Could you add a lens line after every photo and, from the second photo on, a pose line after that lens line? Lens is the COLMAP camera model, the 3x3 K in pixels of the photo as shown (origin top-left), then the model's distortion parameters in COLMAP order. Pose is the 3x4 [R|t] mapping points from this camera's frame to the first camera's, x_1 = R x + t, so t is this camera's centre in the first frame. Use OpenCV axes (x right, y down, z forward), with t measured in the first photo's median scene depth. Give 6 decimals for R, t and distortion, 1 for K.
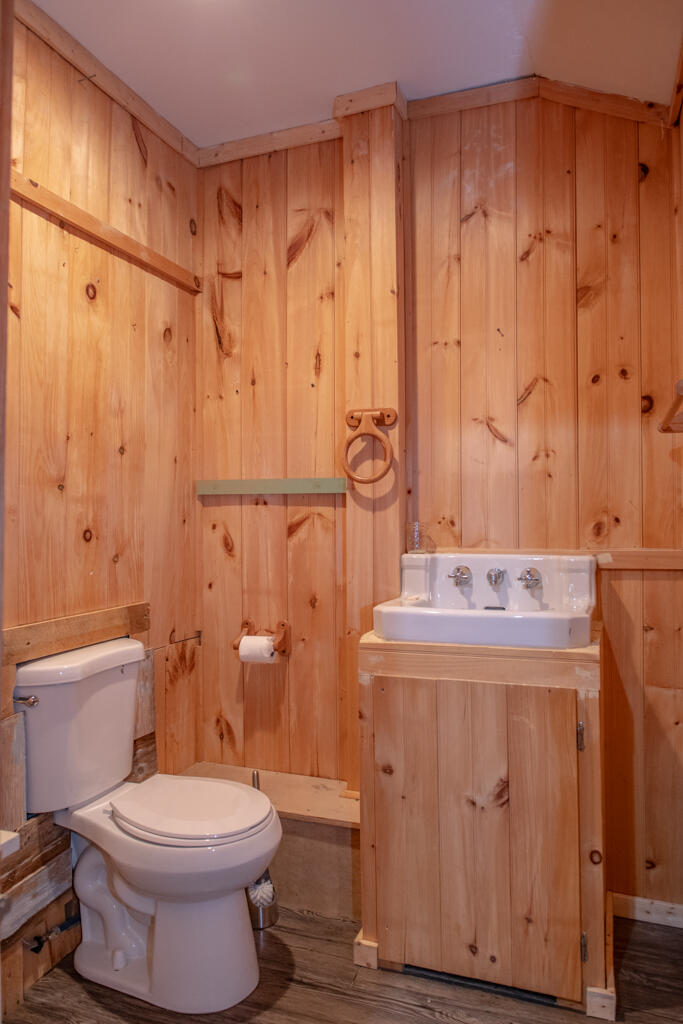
lens RADIAL K [[714.1, 0, 322.3], [0, 714.1, 496.2], [0, 0, 1]] dist [-0.015914, -0.010336]
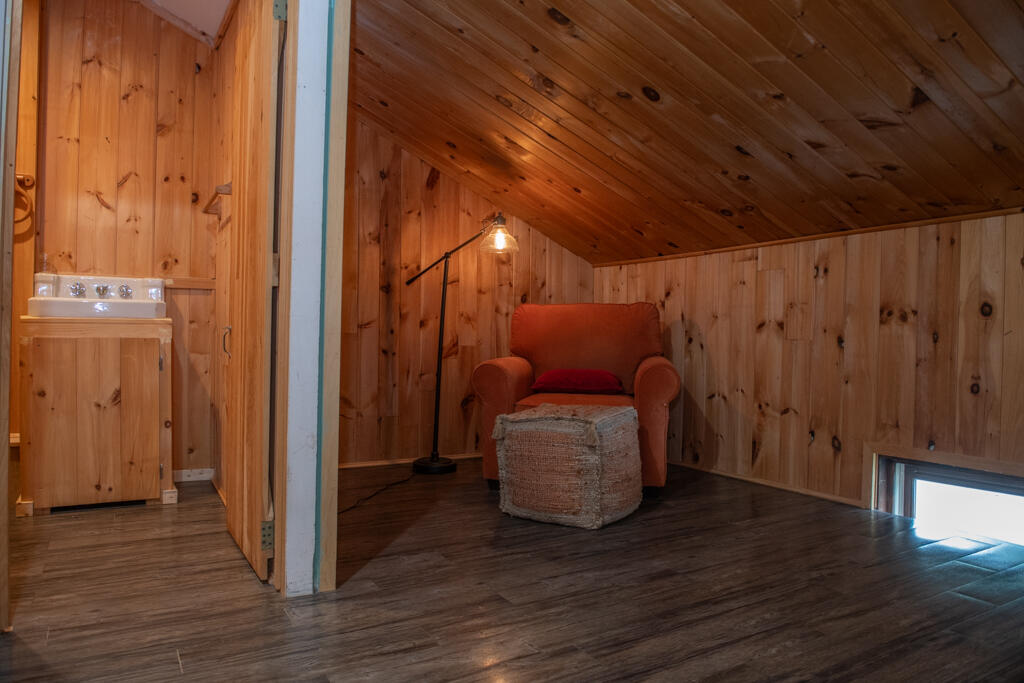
lens RADIAL K [[714.1, 0, 503.8], [0, 714.1, 341.1], [0, 0, 1]] dist [-0.015914, -0.010336]
pose [[0.635018, 0.000906, 0.772497, -0.435475], [-0.042610, 0.998518, 0.033857, 0.137502], [-0.771322, -0.054416, 0.634115, -0.762668]]
